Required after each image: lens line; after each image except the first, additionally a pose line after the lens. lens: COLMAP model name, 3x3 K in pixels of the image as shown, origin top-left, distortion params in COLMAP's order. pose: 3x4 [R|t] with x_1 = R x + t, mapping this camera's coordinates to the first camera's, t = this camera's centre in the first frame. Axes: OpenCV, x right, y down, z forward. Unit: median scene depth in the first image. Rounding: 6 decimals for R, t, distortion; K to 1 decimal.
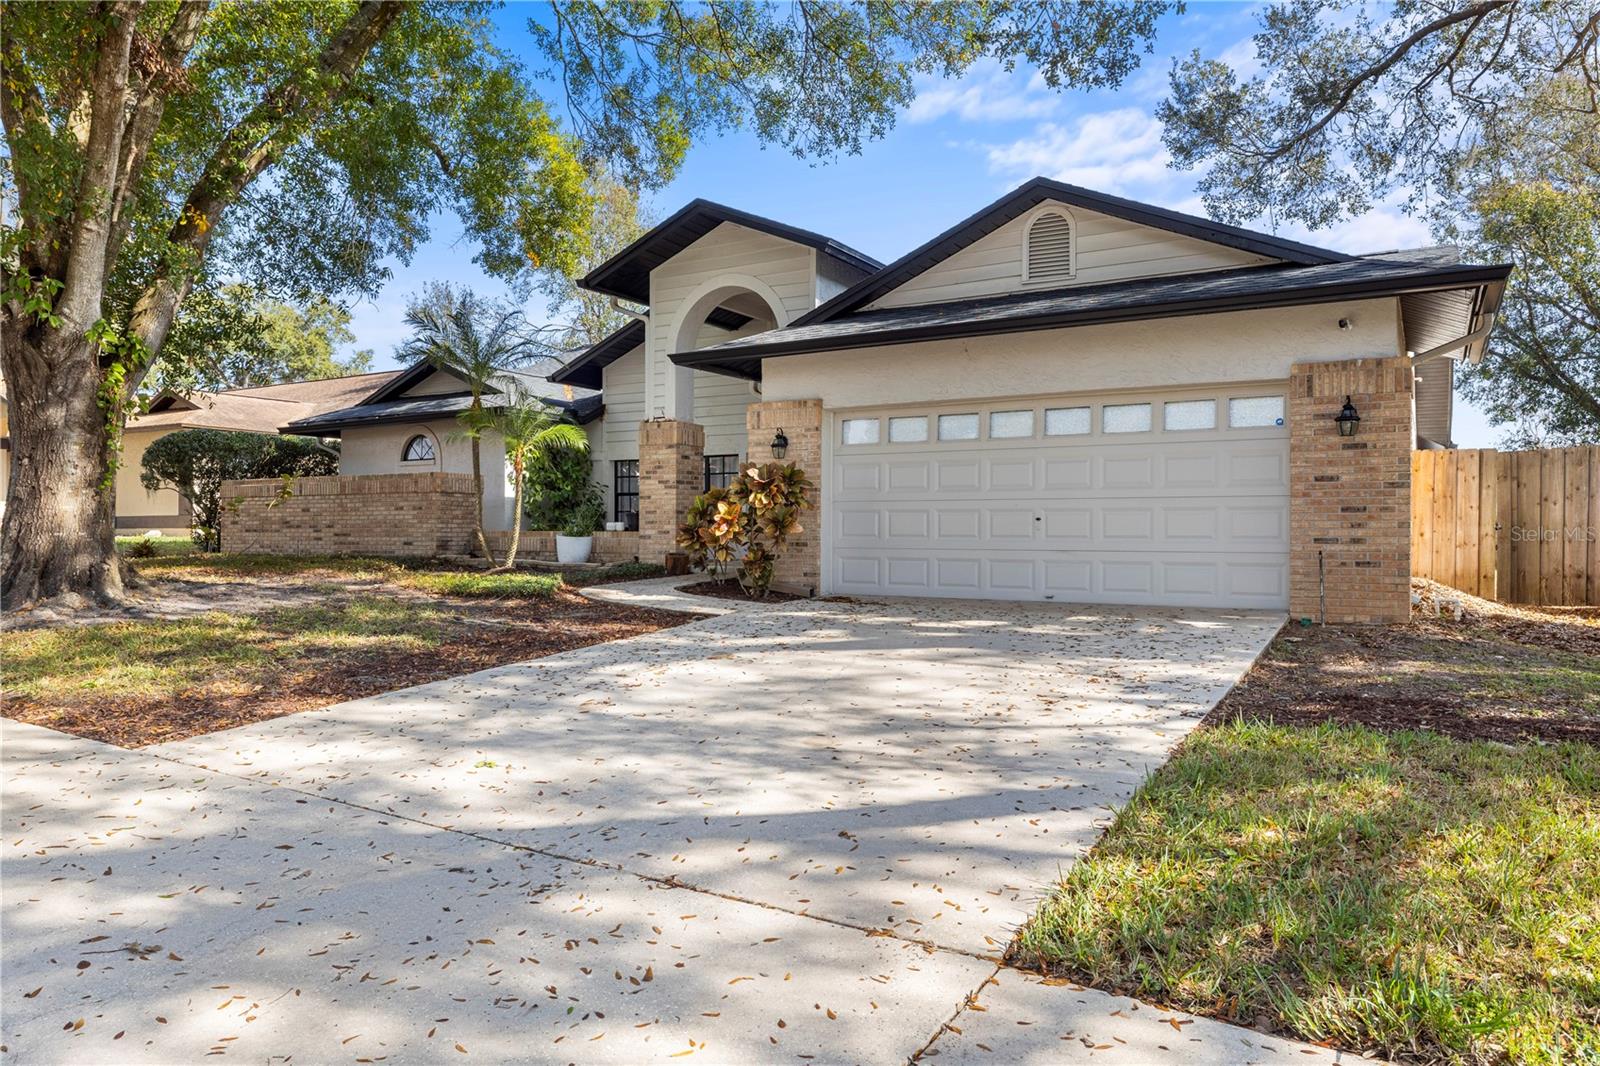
lens RADIAL K [[1080.7, 0, 794.6], [0, 1080.7, 537.6], [0, 0, 1]] dist [0.002212, 0.000297]
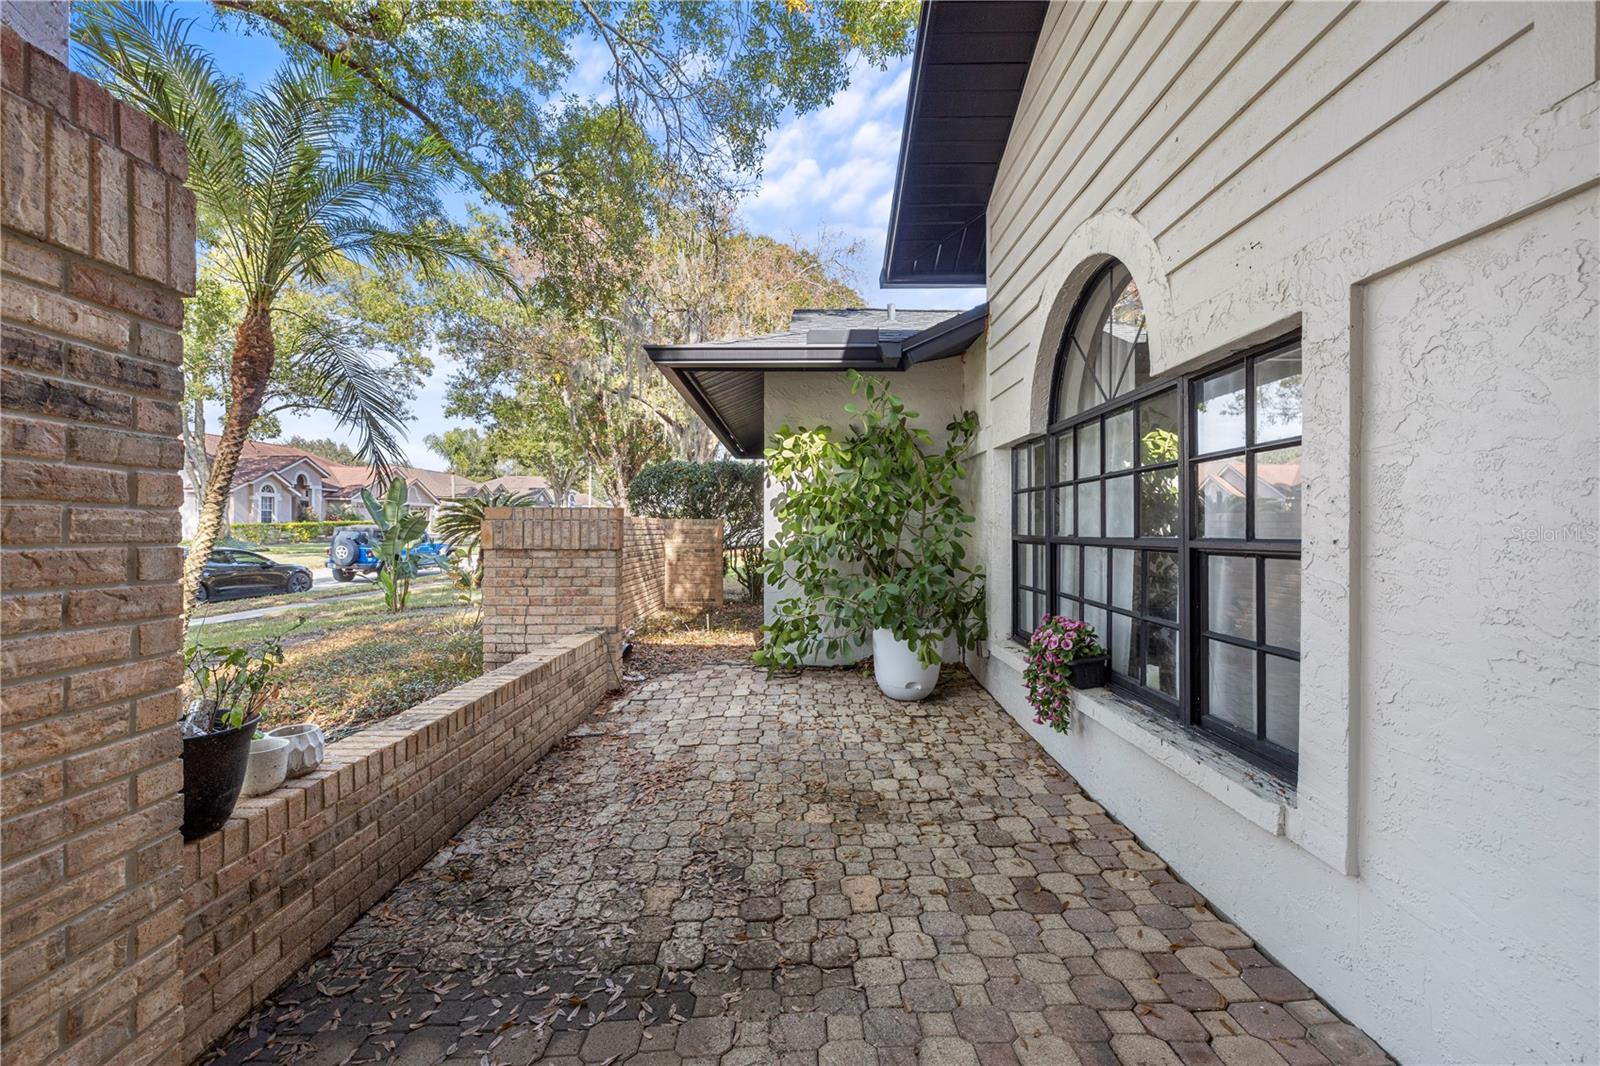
lens RADIAL K [[671.8, 0, 798.4], [0, 671.8, 531.3], [0, 0, 1]] dist [0.001058, -0.000138]
pose [[0.528738, -0.005393, -0.848768, -0.012879], [-0.005209, 0.999940, -0.009599, -0.056983], [0.848769, 0.009497, 0.528678, 1.142690]]
